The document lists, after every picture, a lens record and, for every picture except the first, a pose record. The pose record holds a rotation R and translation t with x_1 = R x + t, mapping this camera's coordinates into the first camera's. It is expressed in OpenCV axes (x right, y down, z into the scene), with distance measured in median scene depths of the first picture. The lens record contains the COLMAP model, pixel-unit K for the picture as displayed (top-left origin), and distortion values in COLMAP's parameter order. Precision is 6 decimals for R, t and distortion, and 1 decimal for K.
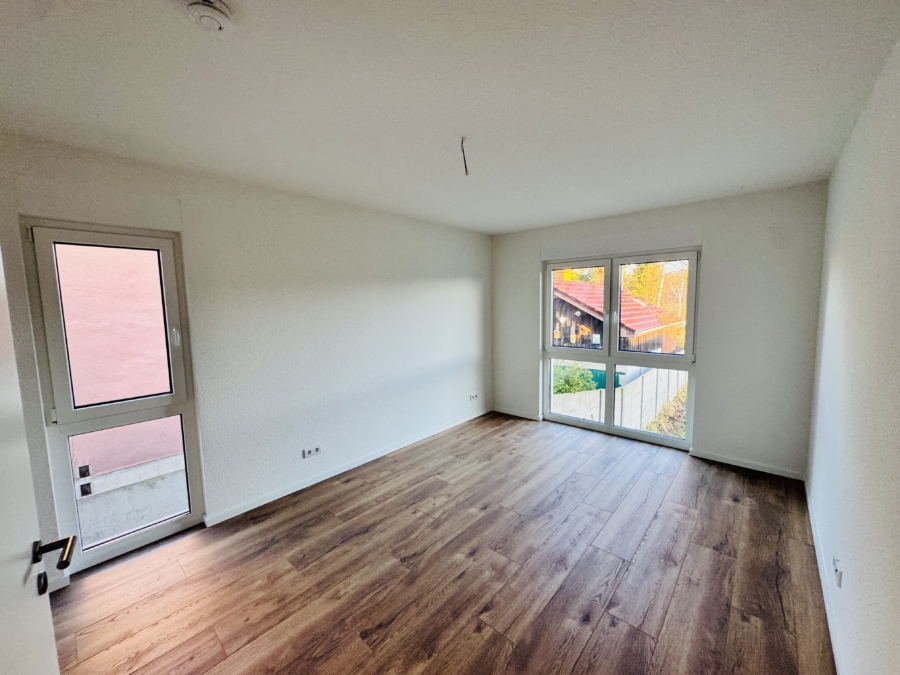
lens RADIAL K [[359.5, 0, 450.0], [0, 359.5, 337.5], [0, 0, 1]] dist [0.000174, 0.000682]
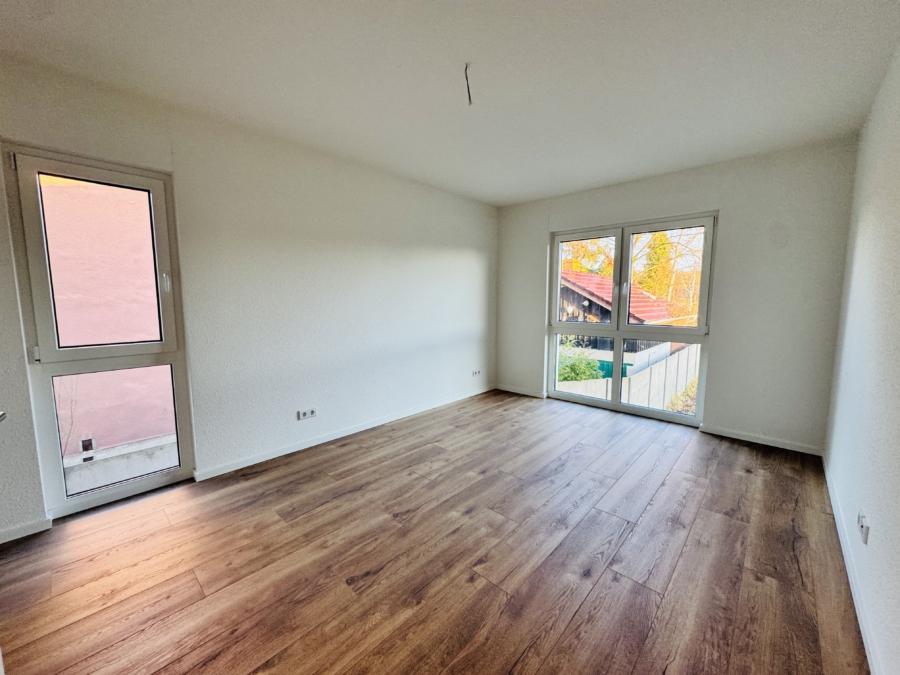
lens RADIAL K [[359.5, 0, 450.0], [0, 359.5, 337.5], [0, 0, 1]] dist [0.000174, 0.000682]
pose [[0.999644, 0.019930, -0.017714, 0.019338], [-0.019769, 0.999762, 0.009239, 0.119912], [0.017894, -0.008886, 0.999800, 0.045555]]
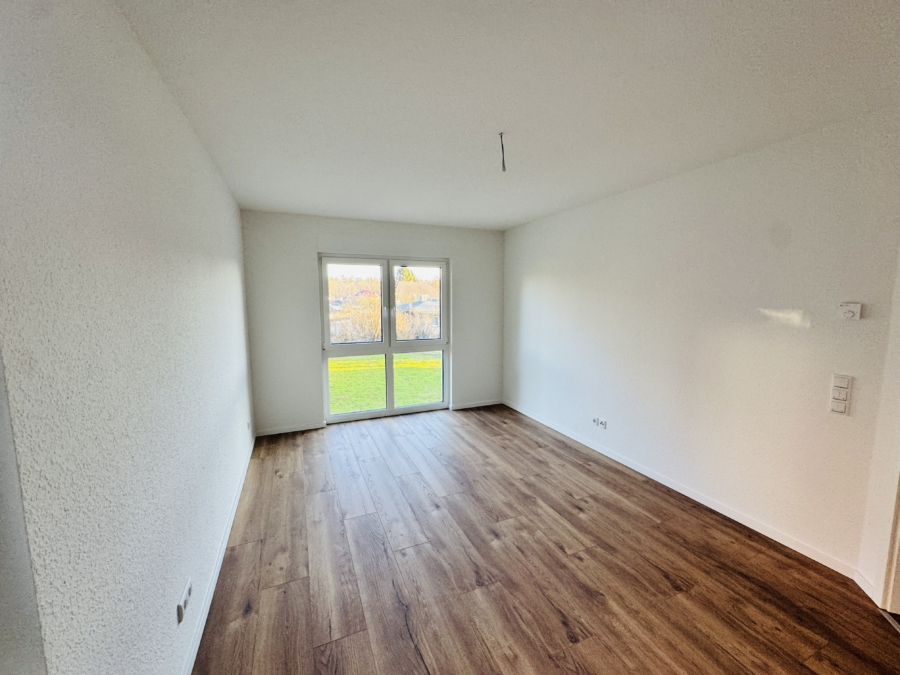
lens RADIAL K [[359.5, 0, 450.0], [0, 359.5, 337.5], [0, 0, 1]] dist [0.000174, 0.000682]
pose [[0.417803, -0.080941, 0.904925, -0.816453], [0.083585, 0.995224, 0.050426, -0.029398], [-0.904685, 0.054570, 0.422573, 0.593398]]
